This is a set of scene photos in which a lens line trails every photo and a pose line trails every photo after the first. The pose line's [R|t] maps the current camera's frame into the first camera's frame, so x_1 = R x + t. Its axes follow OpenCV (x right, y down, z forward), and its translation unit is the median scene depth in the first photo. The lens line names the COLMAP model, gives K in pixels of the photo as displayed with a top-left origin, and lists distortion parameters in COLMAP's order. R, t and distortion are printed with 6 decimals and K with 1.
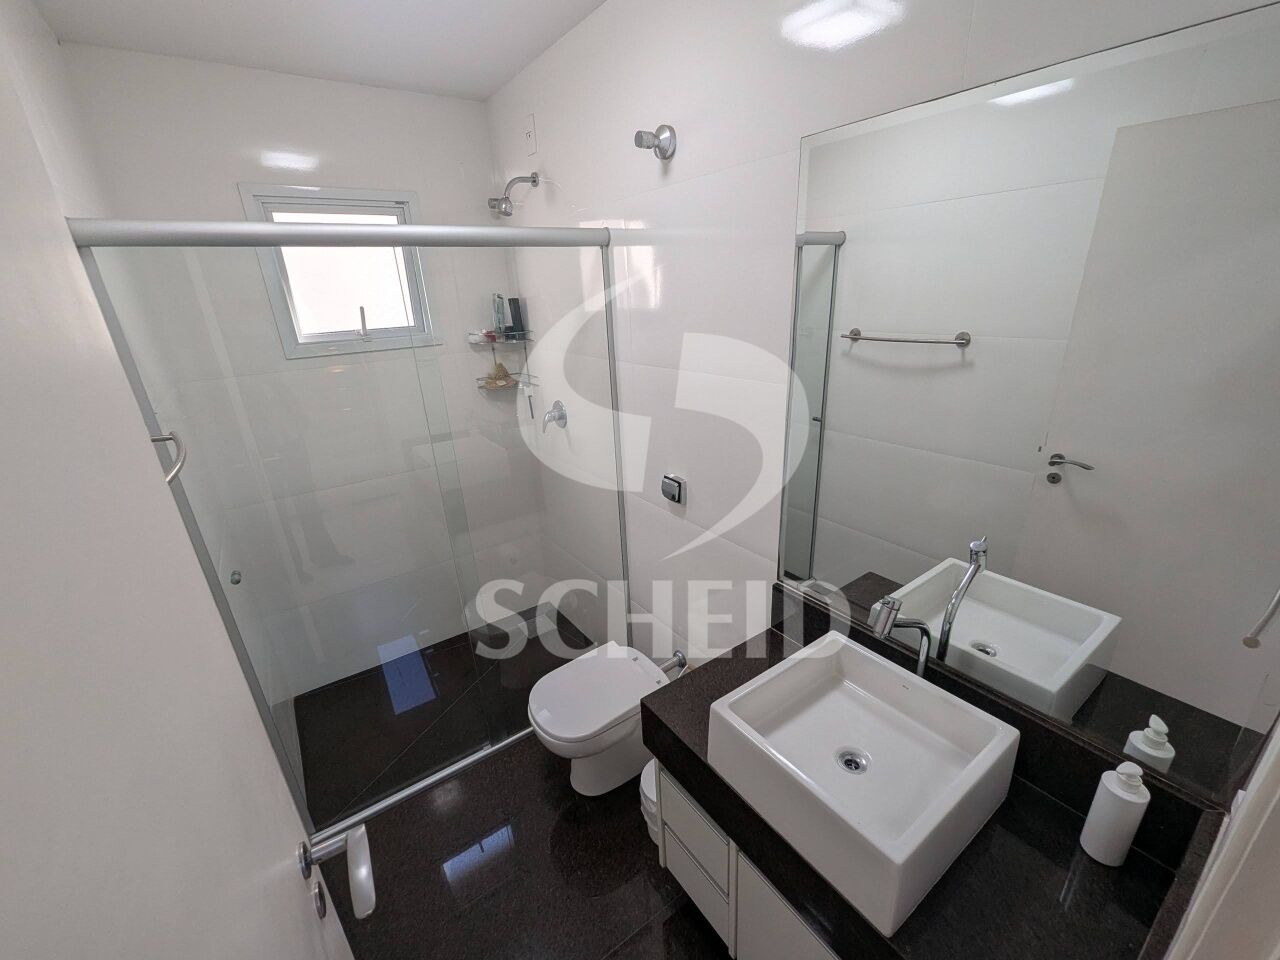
lens RADIAL K [[531.2, 0, 643.0], [0, 531.2, 489.7], [0, 0, 1]] dist [-0.000004, -0.000041]
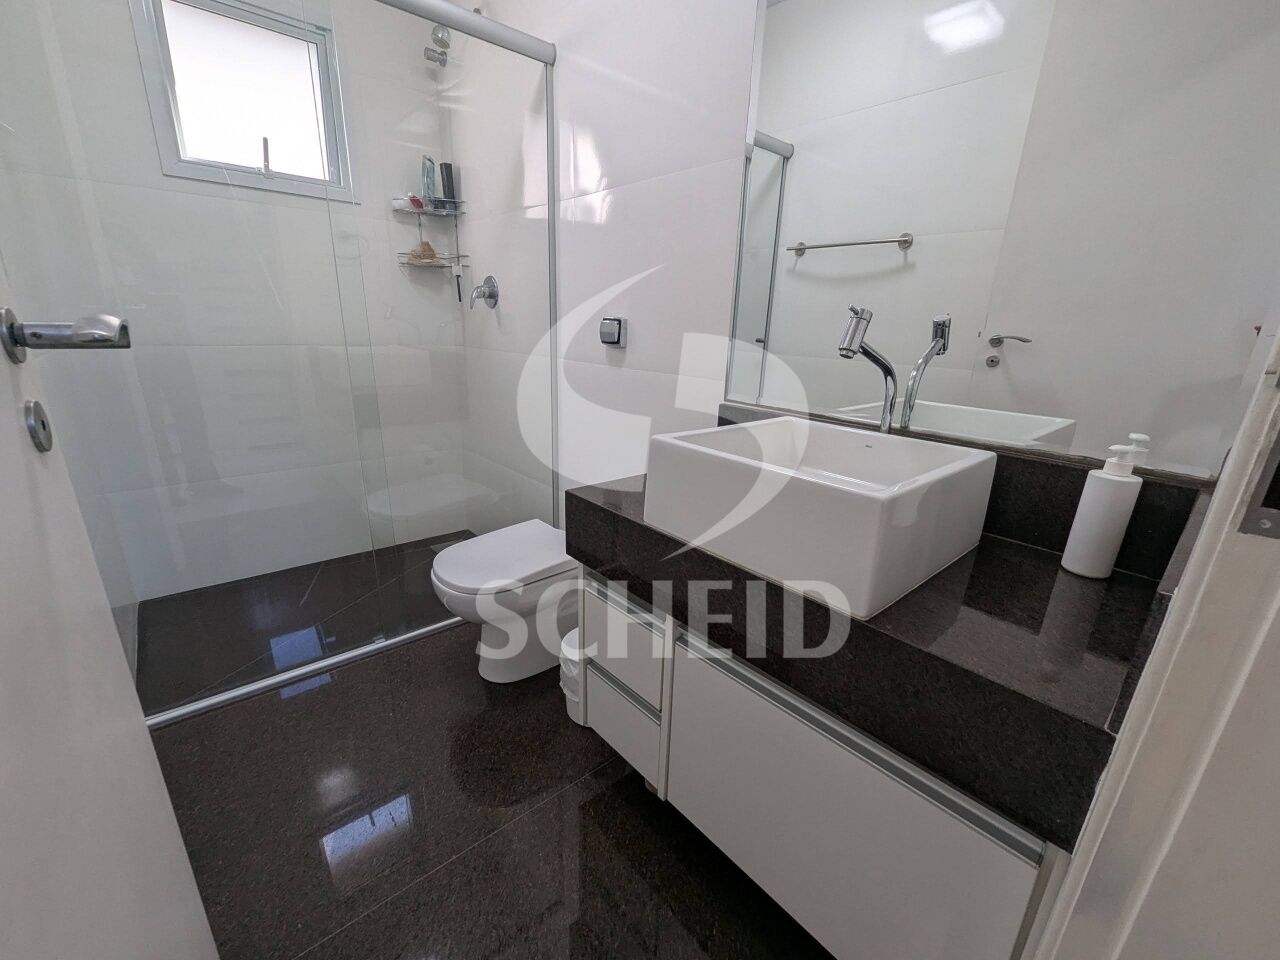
lens RADIAL K [[531.2, 0, 643.0], [0, 531.2, 489.7], [0, 0, 1]] dist [-0.000004, -0.000041]
pose [[0.991895, 0.044872, 0.118875, 0.009735], [-0.037769, 0.997402, -0.061343, 0.241341], [-0.121318, 0.056356, 0.991013, 0.080553]]
